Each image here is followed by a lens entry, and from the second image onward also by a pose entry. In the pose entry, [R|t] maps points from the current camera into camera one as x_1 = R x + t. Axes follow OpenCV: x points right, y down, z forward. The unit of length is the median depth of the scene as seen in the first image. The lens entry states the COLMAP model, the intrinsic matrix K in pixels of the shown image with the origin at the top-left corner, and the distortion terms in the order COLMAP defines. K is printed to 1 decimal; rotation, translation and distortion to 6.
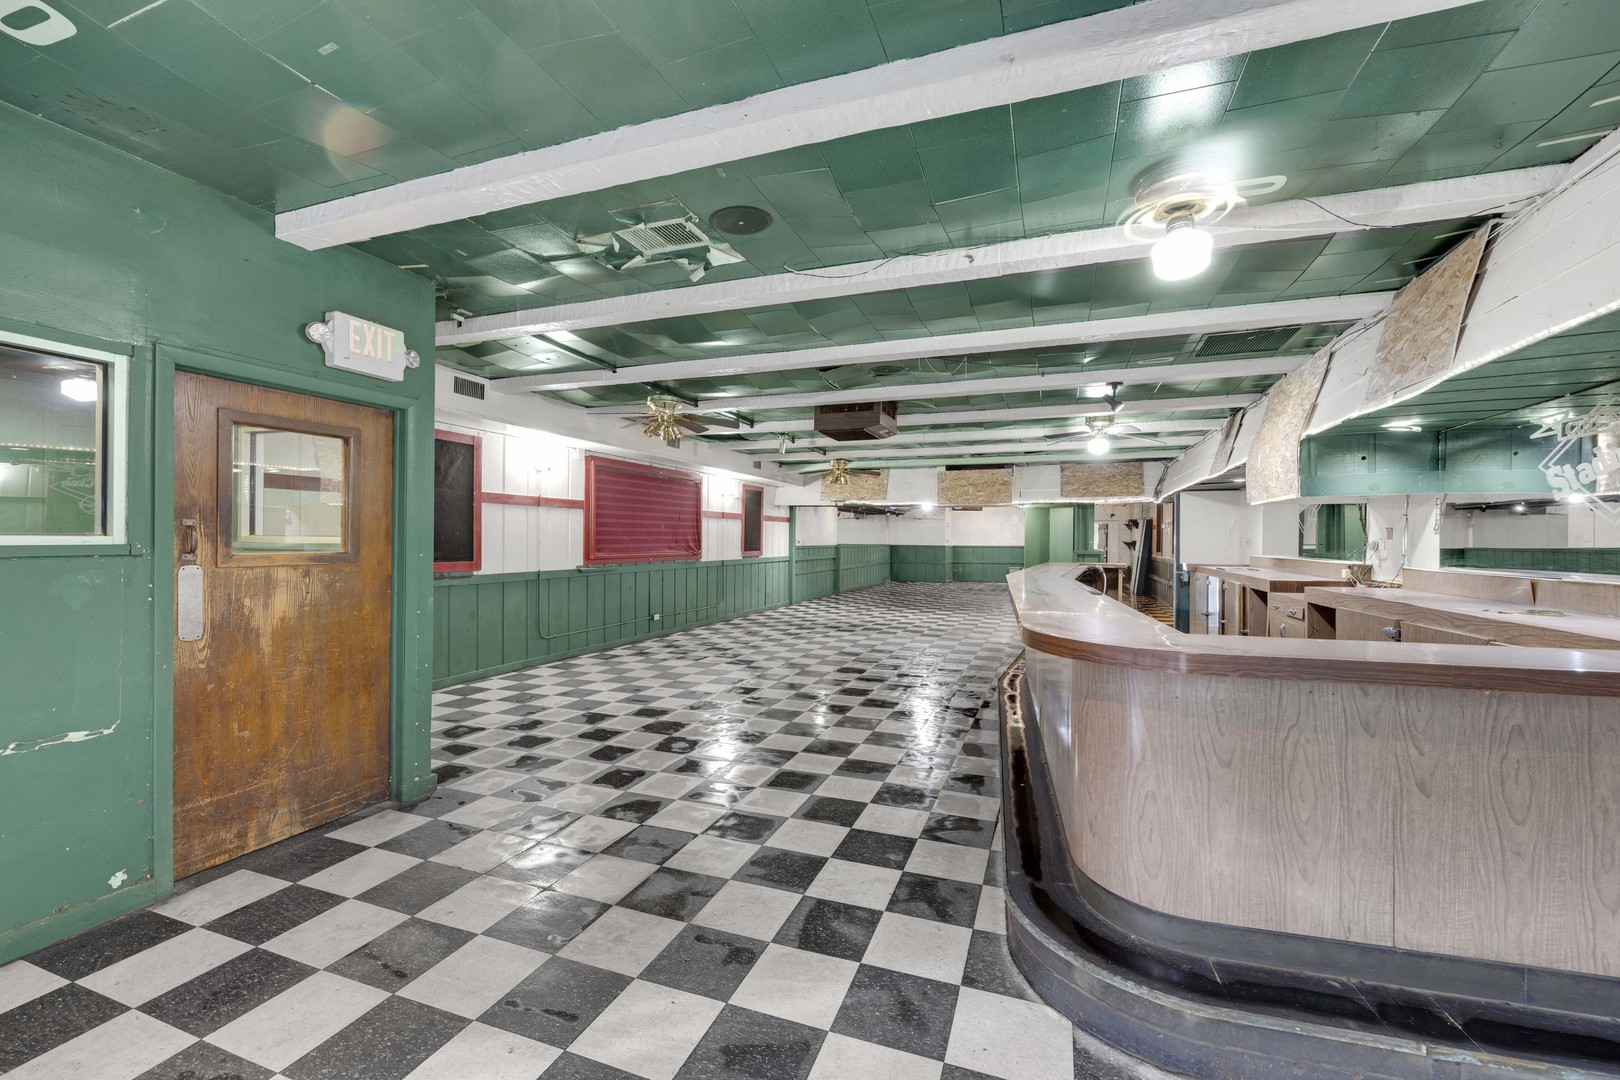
lens RADIAL K [[631.6, 0, 803.5], [0, 631.6, 545.3], [0, 0, 1]] dist [-0.035772, 0.004514]
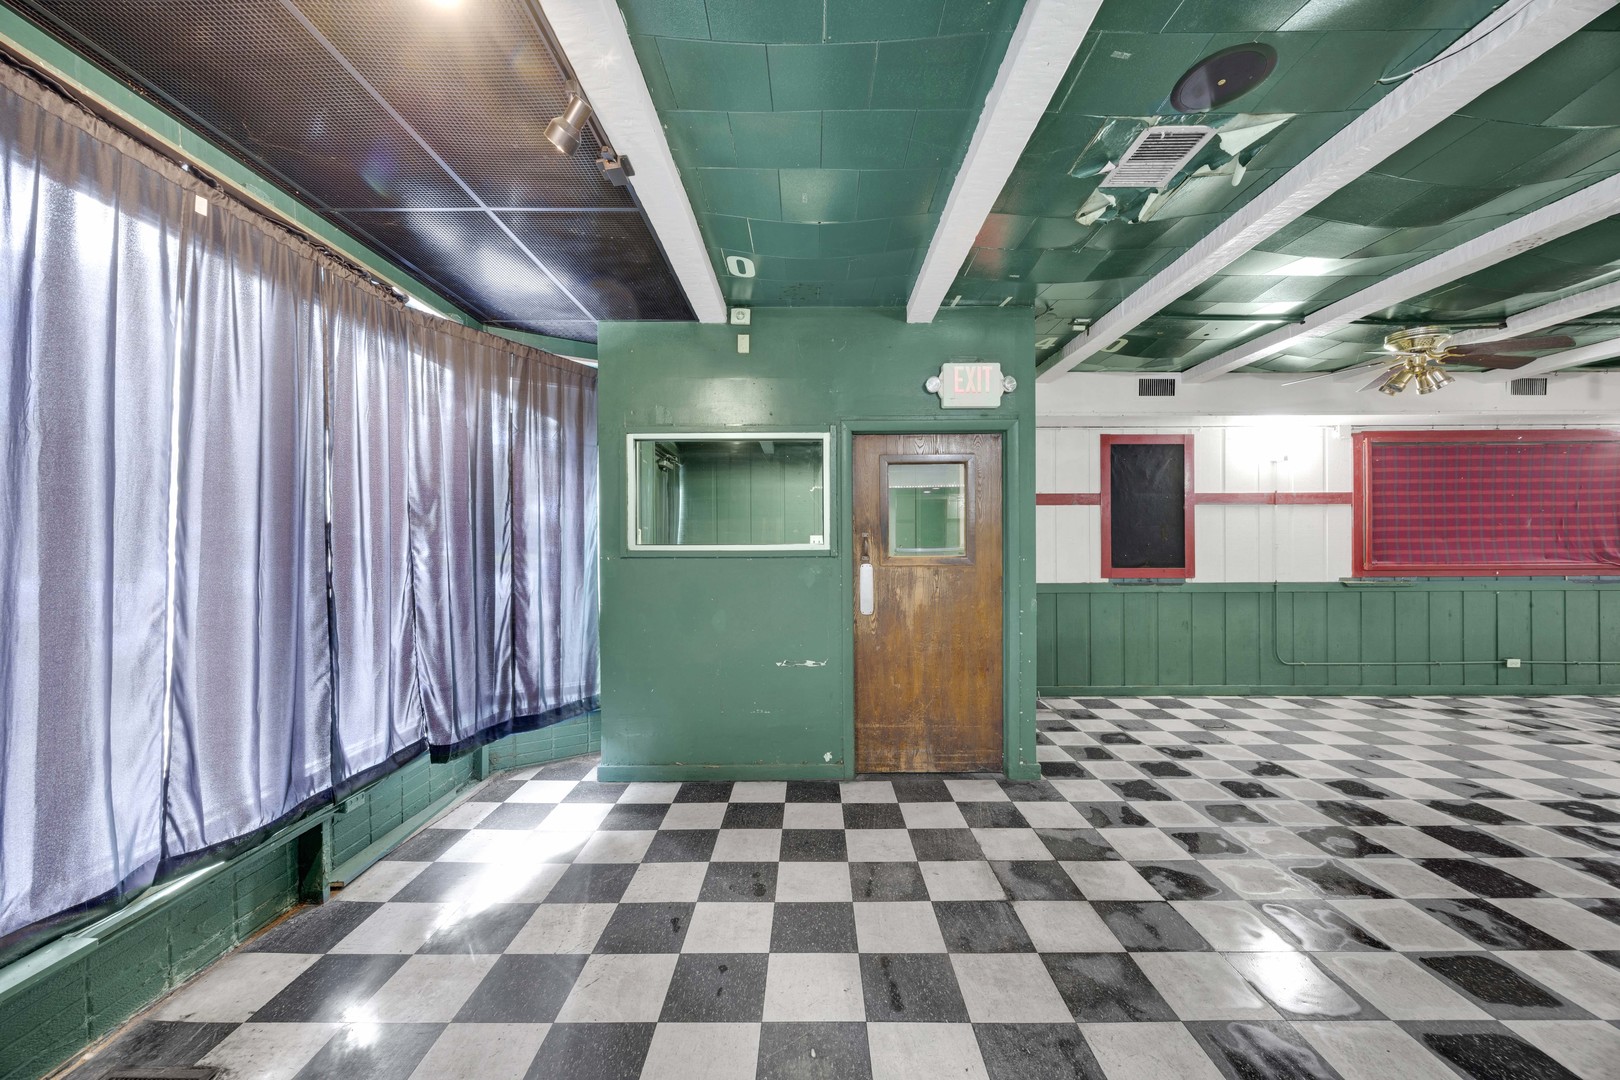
lens RADIAL K [[631.6, 0, 803.5], [0, 631.6, 545.3], [0, 0, 1]] dist [-0.035772, 0.004514]
pose [[0.312911, -0.007185, -0.949755, 0.333685], [-0.001925, 0.999965, -0.008199, 0.000548], [0.949781, 0.004394, 0.312886, 0.302580]]
